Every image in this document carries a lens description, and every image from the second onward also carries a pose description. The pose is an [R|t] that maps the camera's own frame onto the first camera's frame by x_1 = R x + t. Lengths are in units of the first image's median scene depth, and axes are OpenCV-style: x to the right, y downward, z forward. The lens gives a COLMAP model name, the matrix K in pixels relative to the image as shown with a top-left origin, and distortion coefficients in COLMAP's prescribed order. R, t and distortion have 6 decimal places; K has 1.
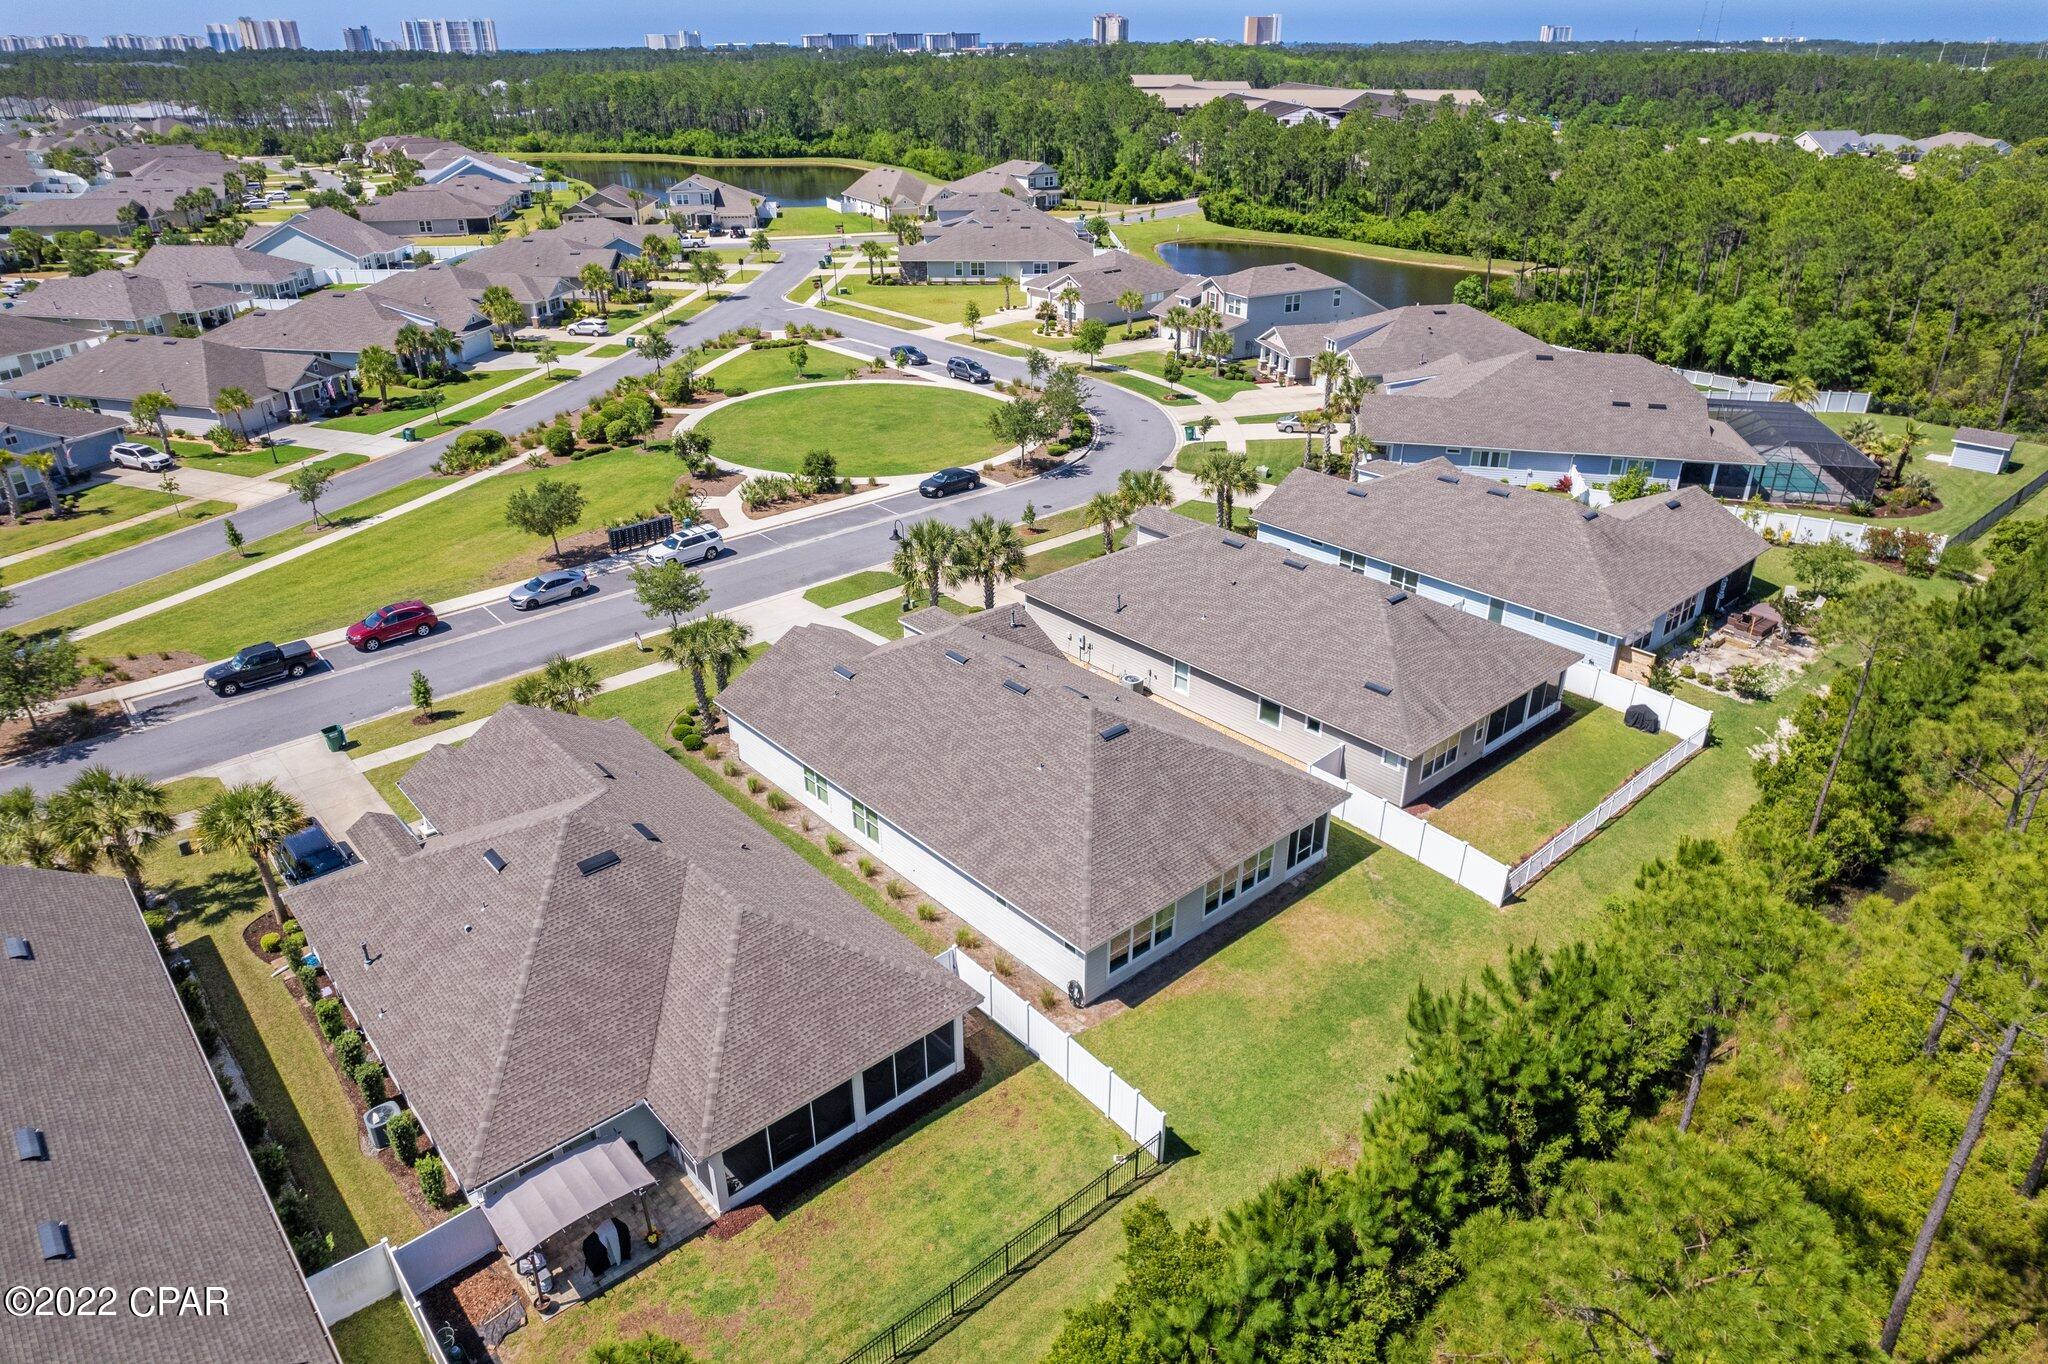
lens RADIAL K [[1284.4, 0, 1038.4], [0, 1284.4, 680.3], [0, 0, 1]] dist [-0.043568, 0.004912]
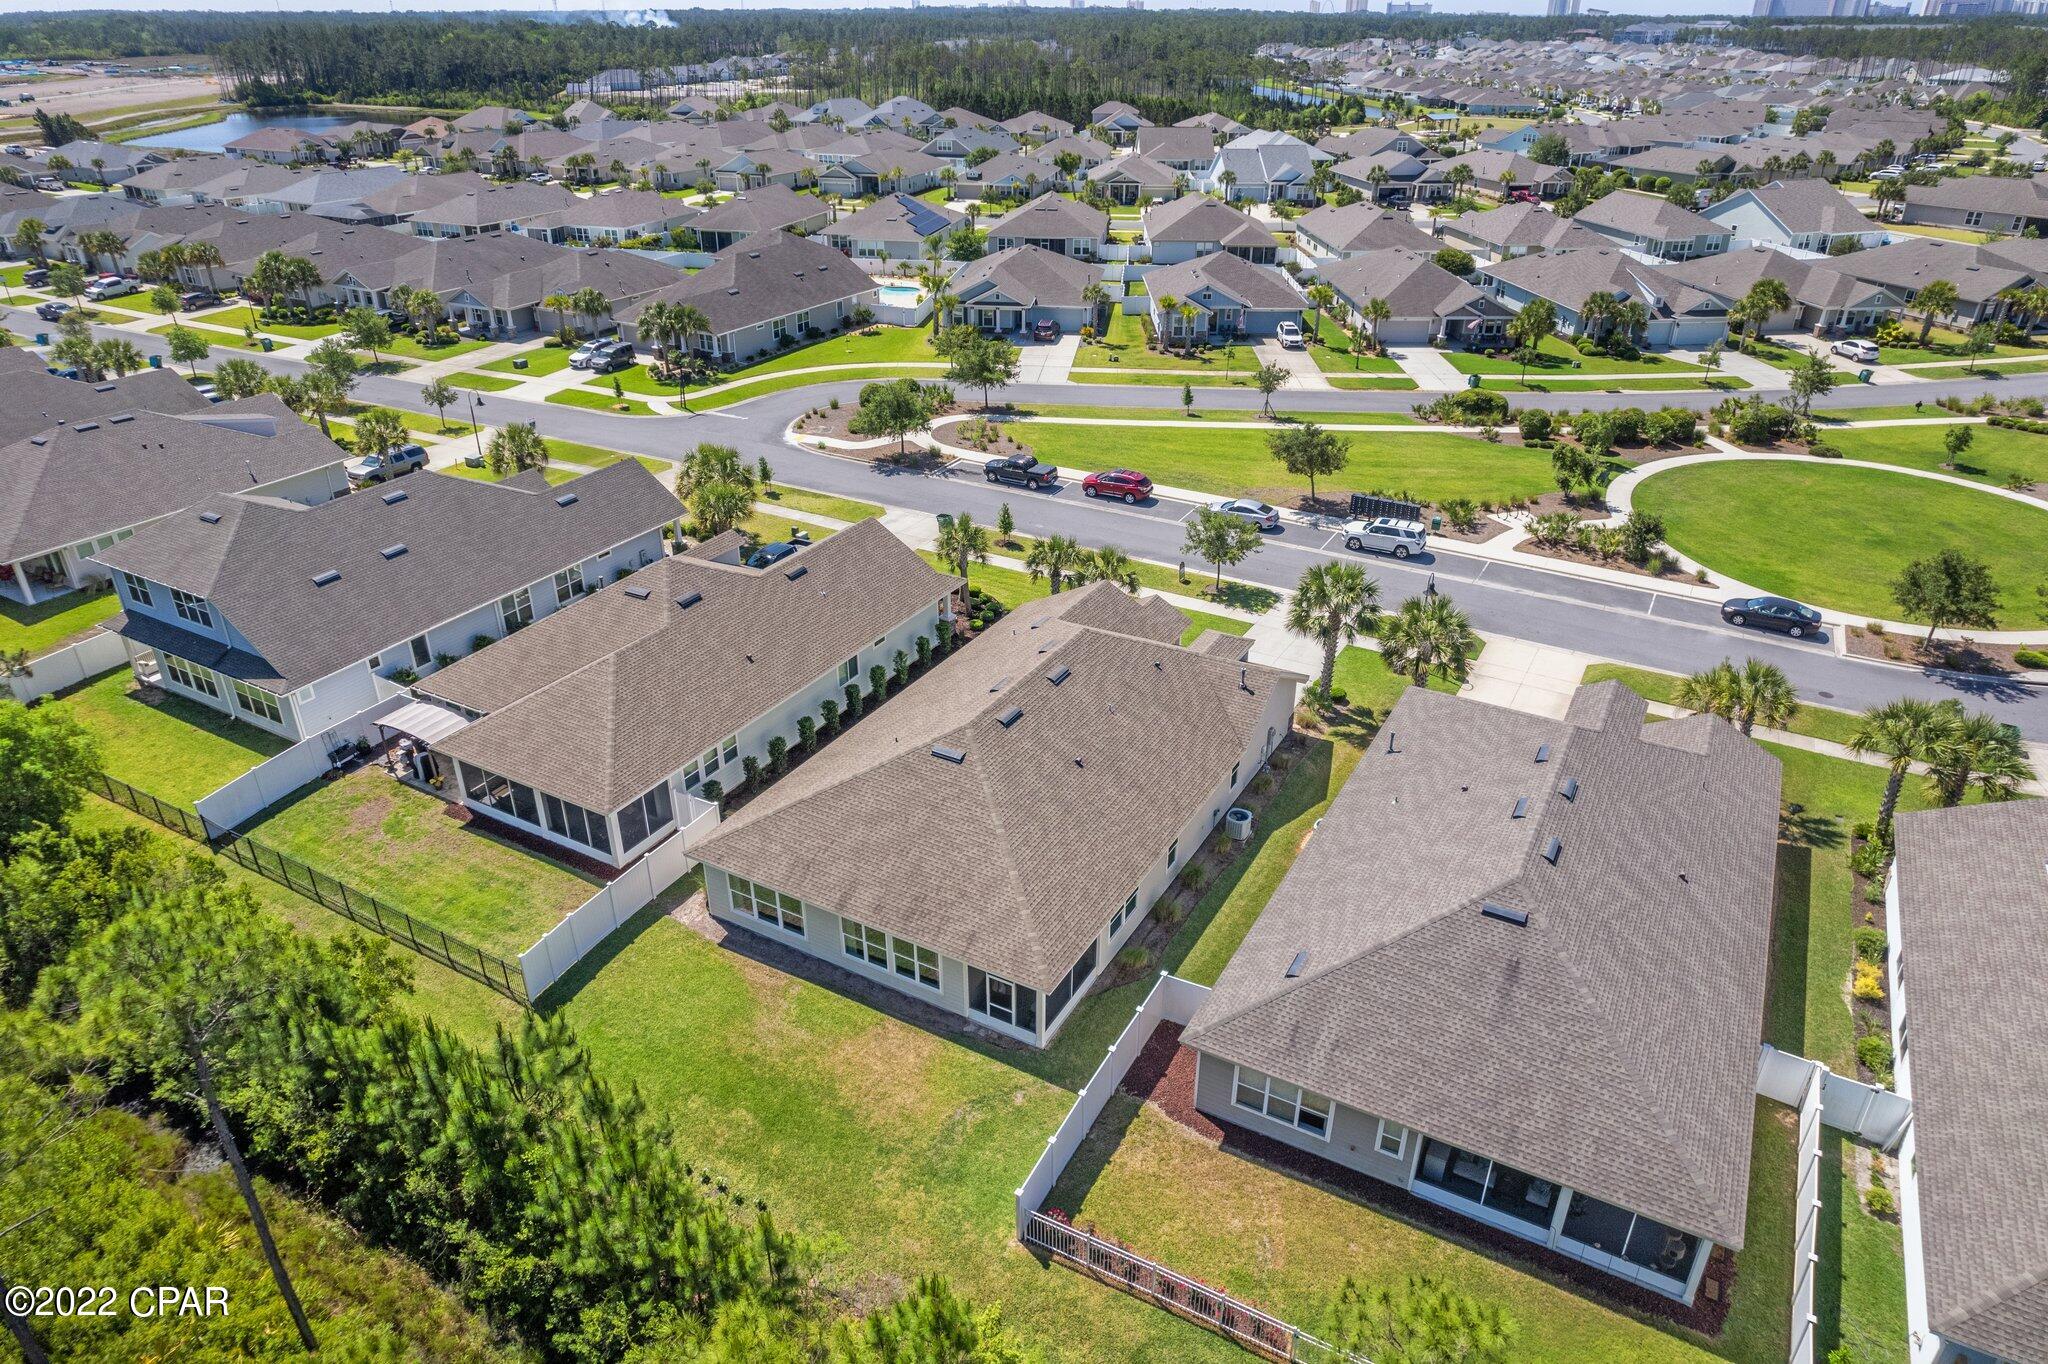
lens RADIAL K [[1284.4, 0, 1038.4], [0, 1284.4, 680.3], [0, 0, 1]] dist [-0.043568, 0.004912]
pose [[0.331204, 0.446278, -0.831348, 0.402642], [-0.425447, 0.857062, 0.290586, -0.148082], [0.842199, 0.257451, 0.473730, 0.291415]]
